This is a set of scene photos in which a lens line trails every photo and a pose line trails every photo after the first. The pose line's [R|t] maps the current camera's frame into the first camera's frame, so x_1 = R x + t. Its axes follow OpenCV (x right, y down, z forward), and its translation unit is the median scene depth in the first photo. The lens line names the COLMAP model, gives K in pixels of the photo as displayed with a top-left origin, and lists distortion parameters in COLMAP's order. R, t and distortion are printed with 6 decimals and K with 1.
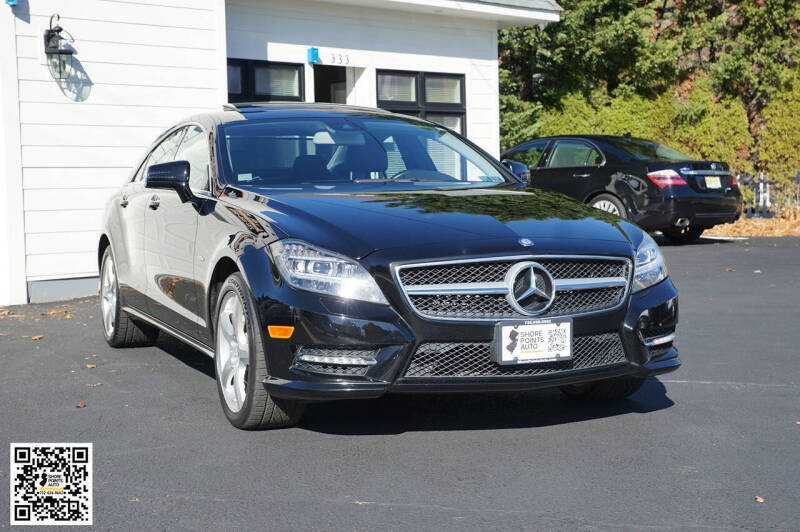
lens RADIAL K [[1216.9, 0, 400.0], [0, 1216.9, 266.0], [0, 0, 1]] dist [-0.018412, 0.097836]
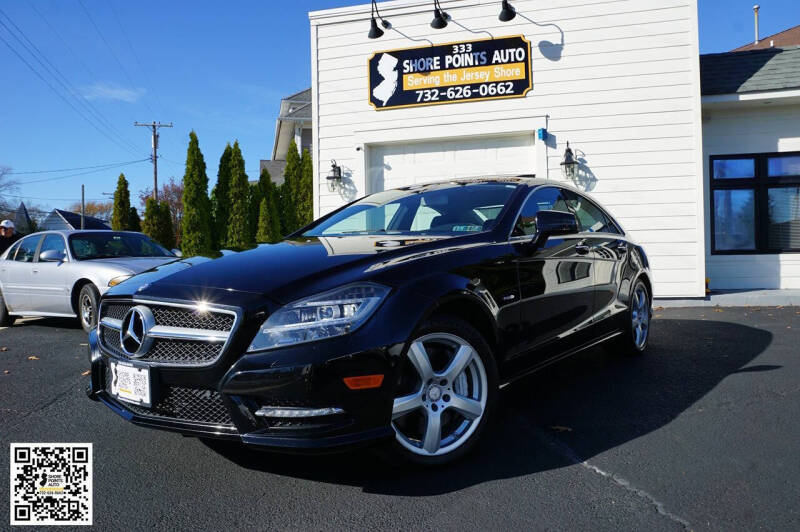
lens RADIAL K [[601.9, 0, 400.0], [0, 601.9, 266.0], [0, 0, 1]] dist [-0.014265, -0.003745]
pose [[0.565710, 0.031364, -0.824007, 0.388138], [-0.051486, 0.998670, 0.002665, -0.033049], [0.822995, 0.040917, 0.566573, 0.475311]]
